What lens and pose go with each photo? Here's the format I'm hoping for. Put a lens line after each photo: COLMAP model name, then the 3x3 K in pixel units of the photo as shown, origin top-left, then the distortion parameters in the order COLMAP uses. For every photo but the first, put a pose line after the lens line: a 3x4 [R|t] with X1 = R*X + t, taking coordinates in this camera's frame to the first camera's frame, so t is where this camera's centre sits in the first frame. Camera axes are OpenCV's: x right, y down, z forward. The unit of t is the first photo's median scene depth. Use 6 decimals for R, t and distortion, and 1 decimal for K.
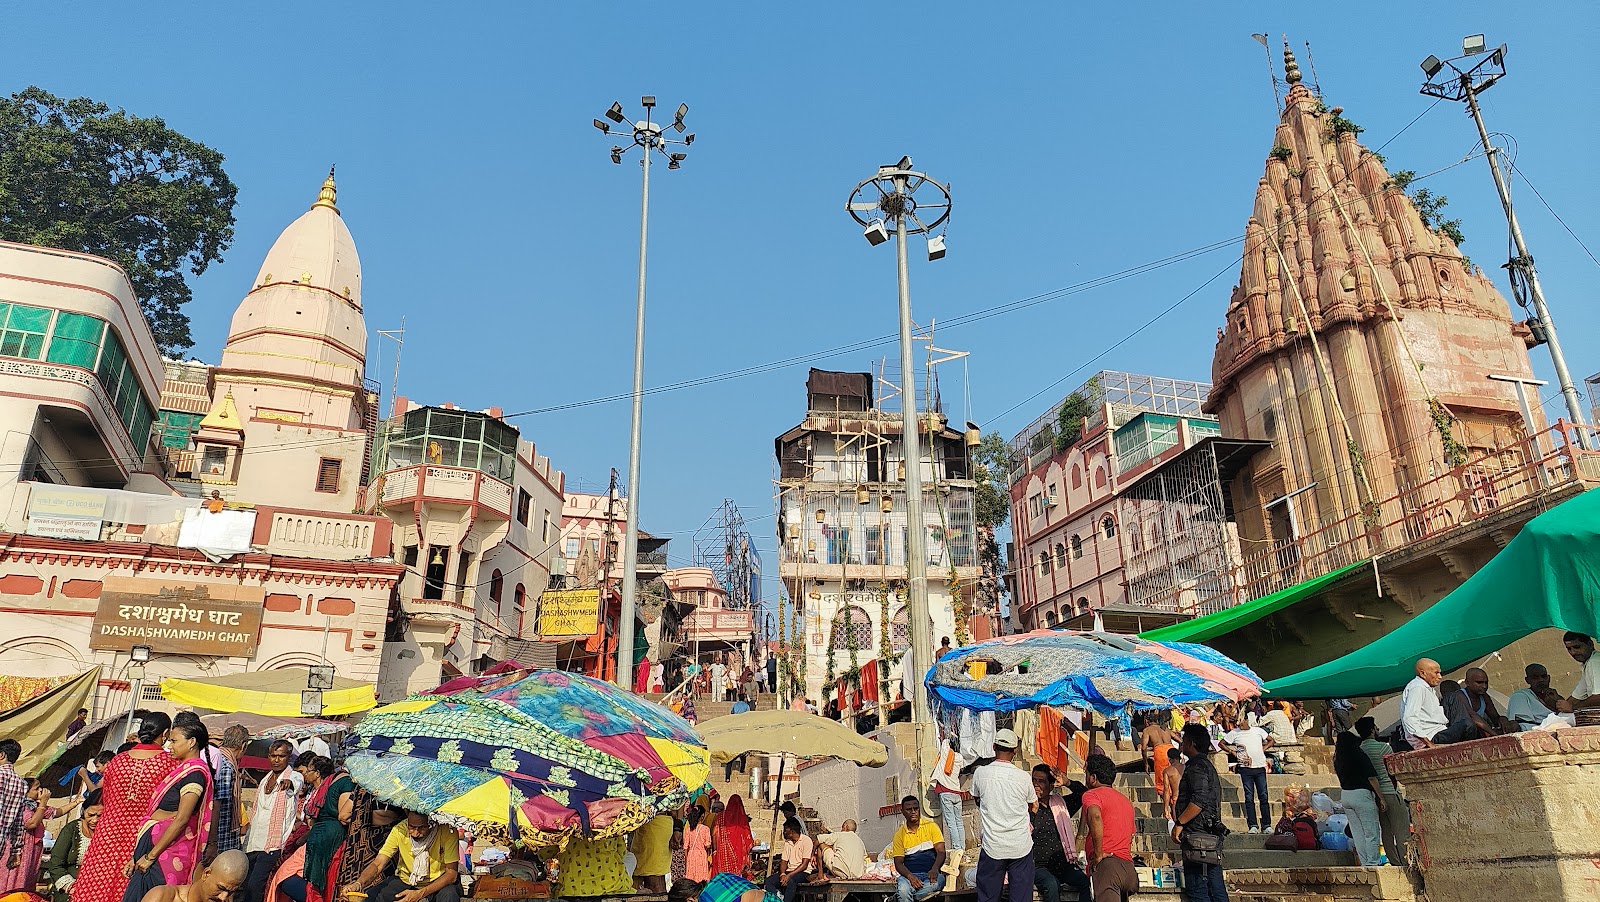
lens RADIAL K [[1139.4, 0, 800.0], [0, 1139.4, 451.0], [0, 0, 1]] dist [0.009899, 0.004812]
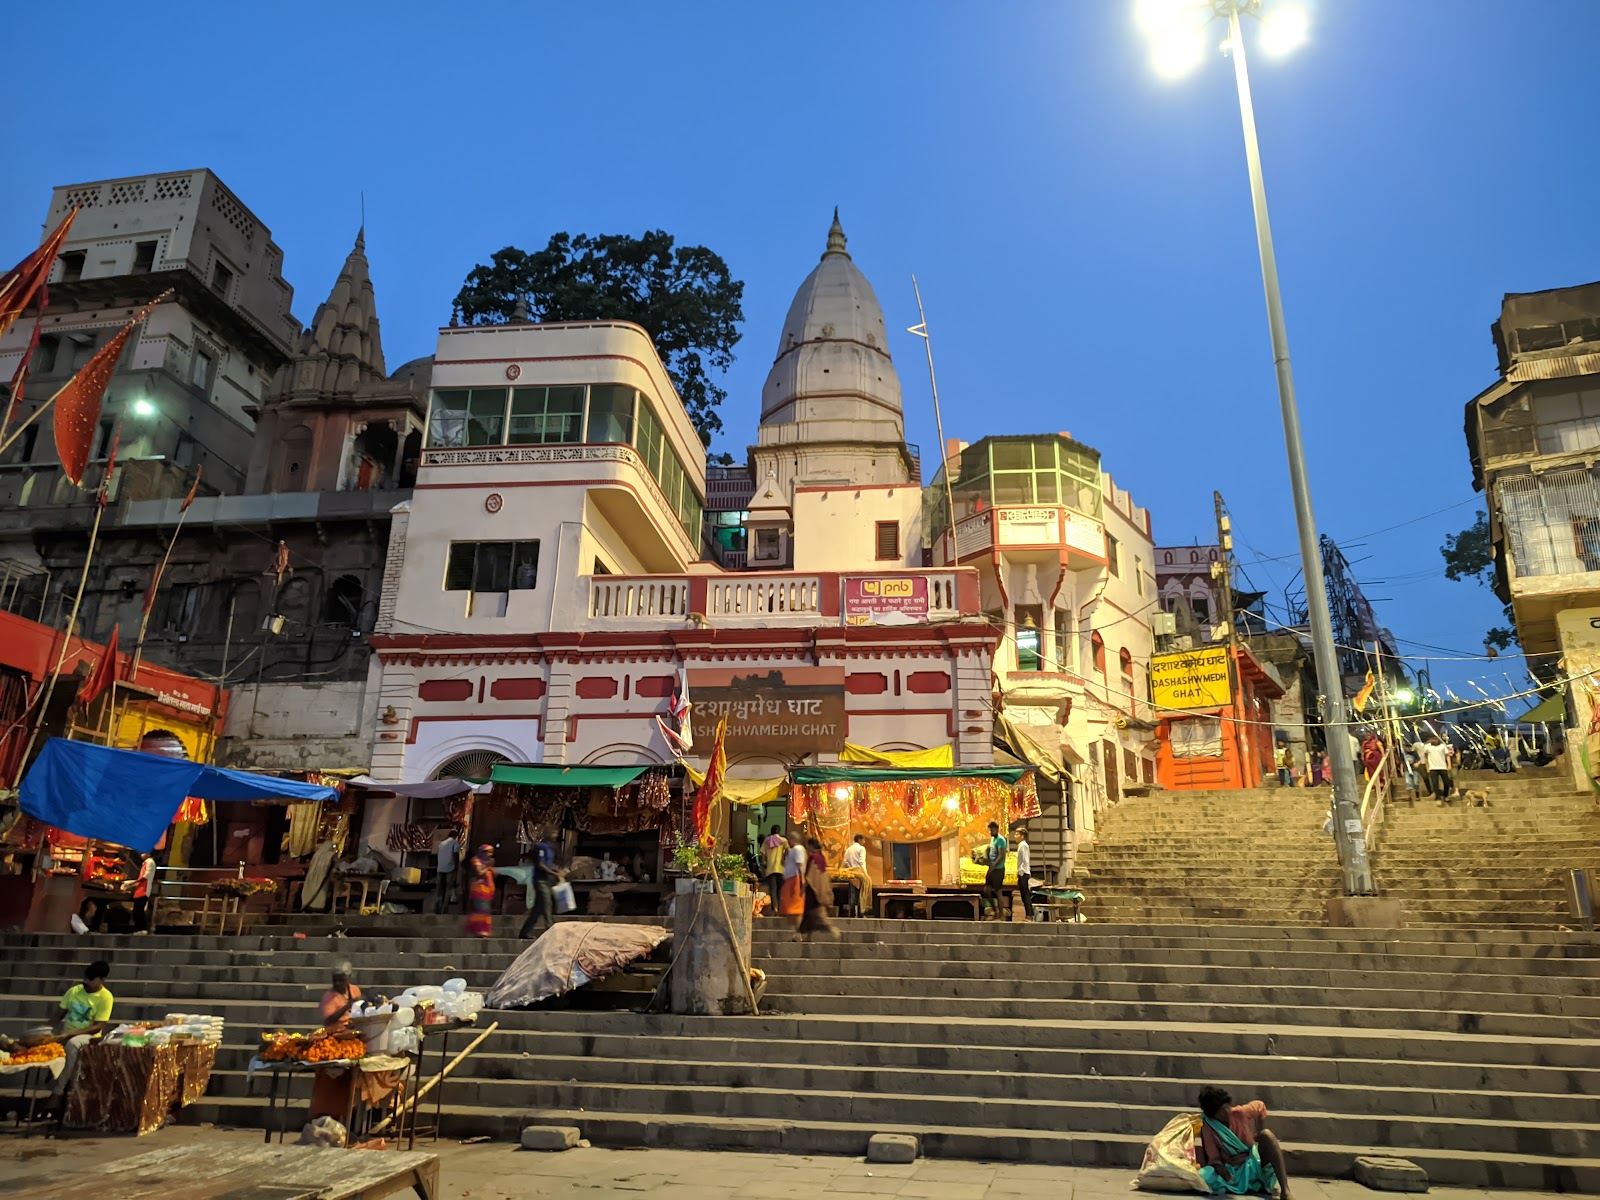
lens RADIAL K [[1146.8, 0, 800.0], [0, 1146.8, 600.0], [0, 0, 1]] dist [0.040090, -0.003038]
pose [[0.891597, -0.125957, -0.434959, -0.102811], [0.147112, 0.989004, 0.015157, 0.042155], [0.428267, -0.077502, 0.900323, 0.194769]]
